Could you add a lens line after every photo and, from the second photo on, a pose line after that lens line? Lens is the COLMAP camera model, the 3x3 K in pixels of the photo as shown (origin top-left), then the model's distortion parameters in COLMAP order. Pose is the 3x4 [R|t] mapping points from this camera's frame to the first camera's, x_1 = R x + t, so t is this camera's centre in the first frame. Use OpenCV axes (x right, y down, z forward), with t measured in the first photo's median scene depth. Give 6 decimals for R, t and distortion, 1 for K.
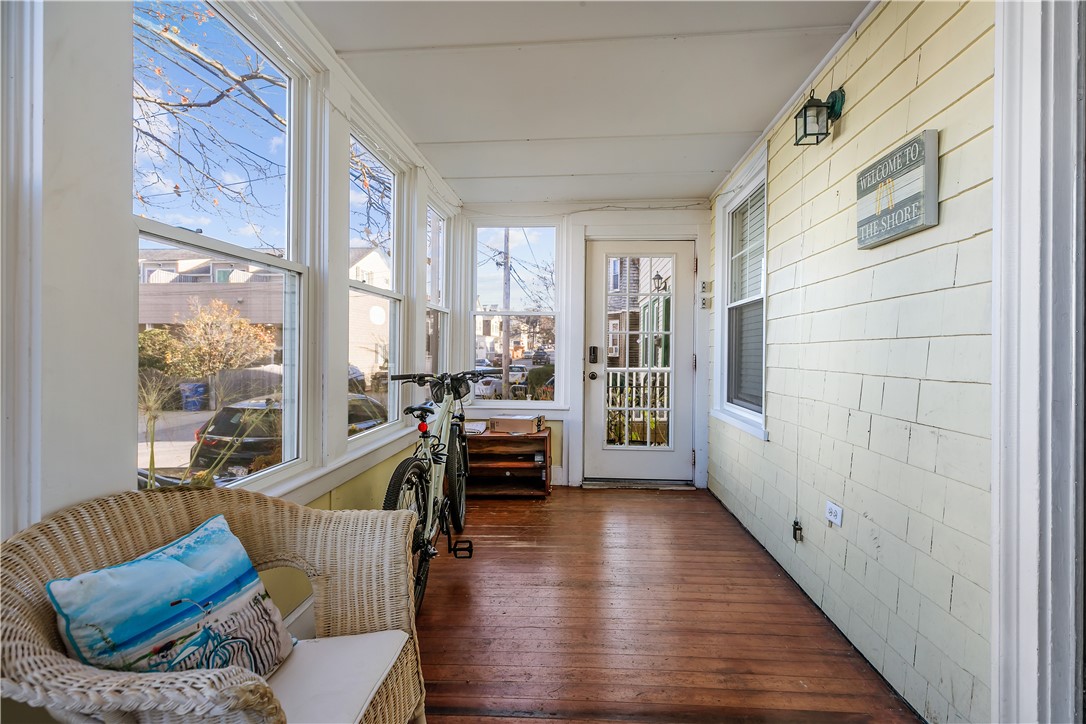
lens RADIAL K [[487.1, 0, 548.7], [0, 487.1, 358.7], [0, 0, 1]] dist [0.007663, -0.000704]
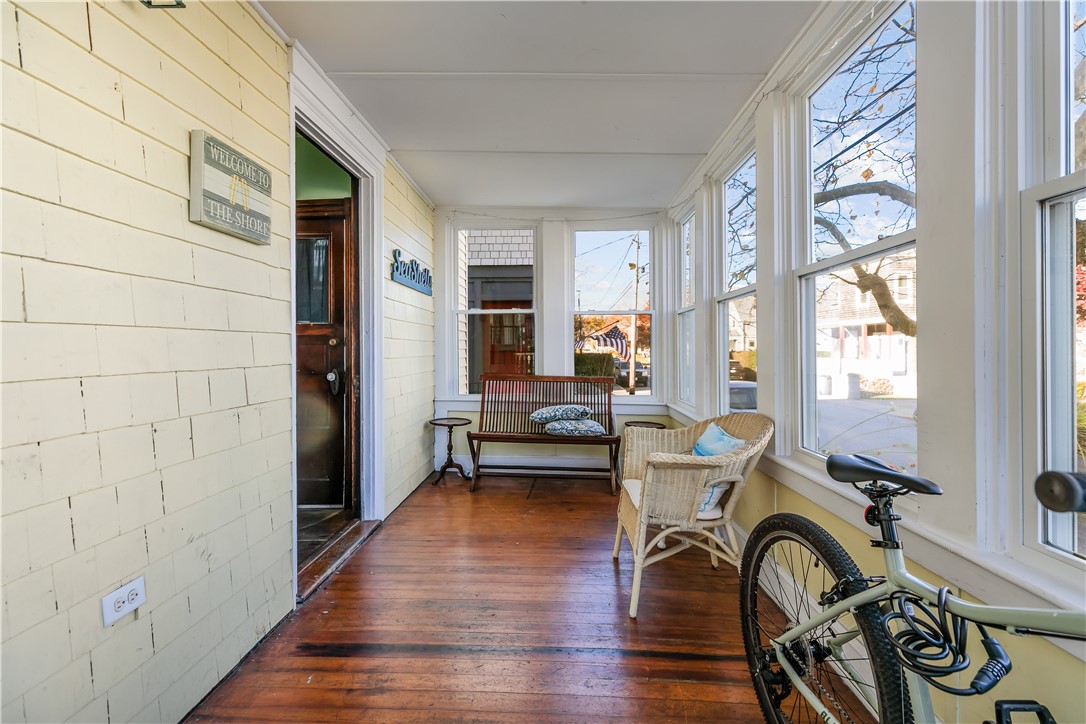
lens RADIAL K [[487.1, 0, 548.7], [0, 487.1, 358.7], [0, 0, 1]] dist [0.007663, -0.000704]
pose [[-0.998758, -0.003220, -0.049713, 0.092909], [-0.005055, 0.999309, 0.036826, -0.024927], [0.049560, 0.037032, -0.998084, 2.103575]]
